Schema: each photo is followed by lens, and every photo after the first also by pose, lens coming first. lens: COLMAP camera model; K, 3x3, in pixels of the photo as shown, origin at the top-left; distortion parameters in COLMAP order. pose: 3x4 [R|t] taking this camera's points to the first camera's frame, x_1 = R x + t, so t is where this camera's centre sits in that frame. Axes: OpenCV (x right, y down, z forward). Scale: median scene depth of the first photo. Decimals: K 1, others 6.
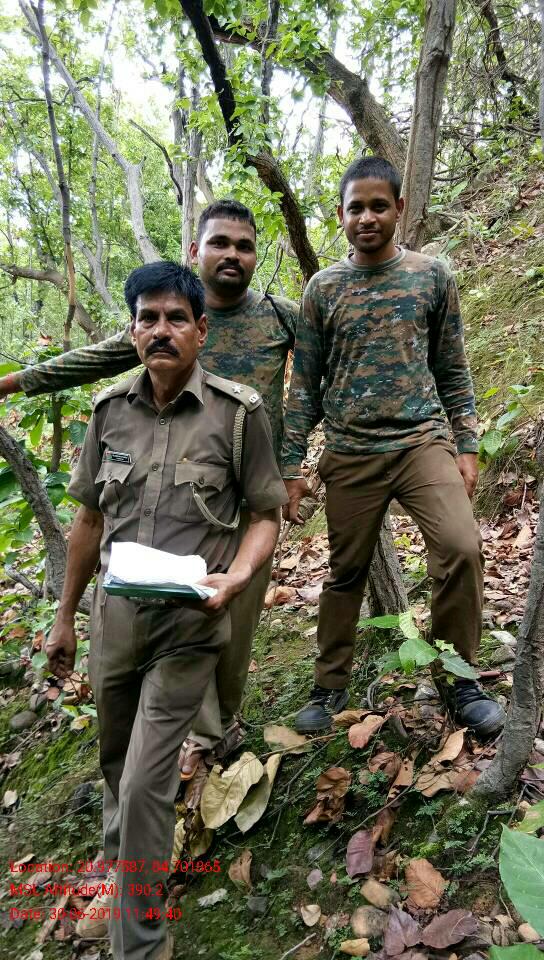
lens RADIAL K [[810.9, 0, 276.5], [0, 810.9, 483.3], [0, 0, 1]] dist [0.103189, -0.154416]
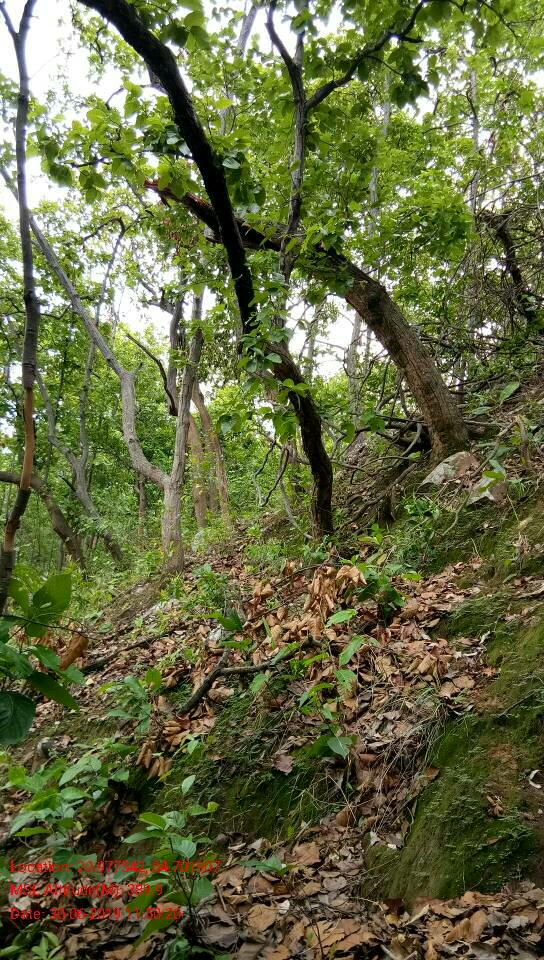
lens RADIAL K [[810.9, 0, 303.0], [0, 810.9, 482.3], [0, 0, 1]] dist [0.103189, -0.154416]
pose [[0.997703, 0.037099, 0.056674, -0.093583], [-0.021273, 0.965957, -0.257826, -0.086735], [-0.064310, 0.256028, 0.964528, 0.481522]]
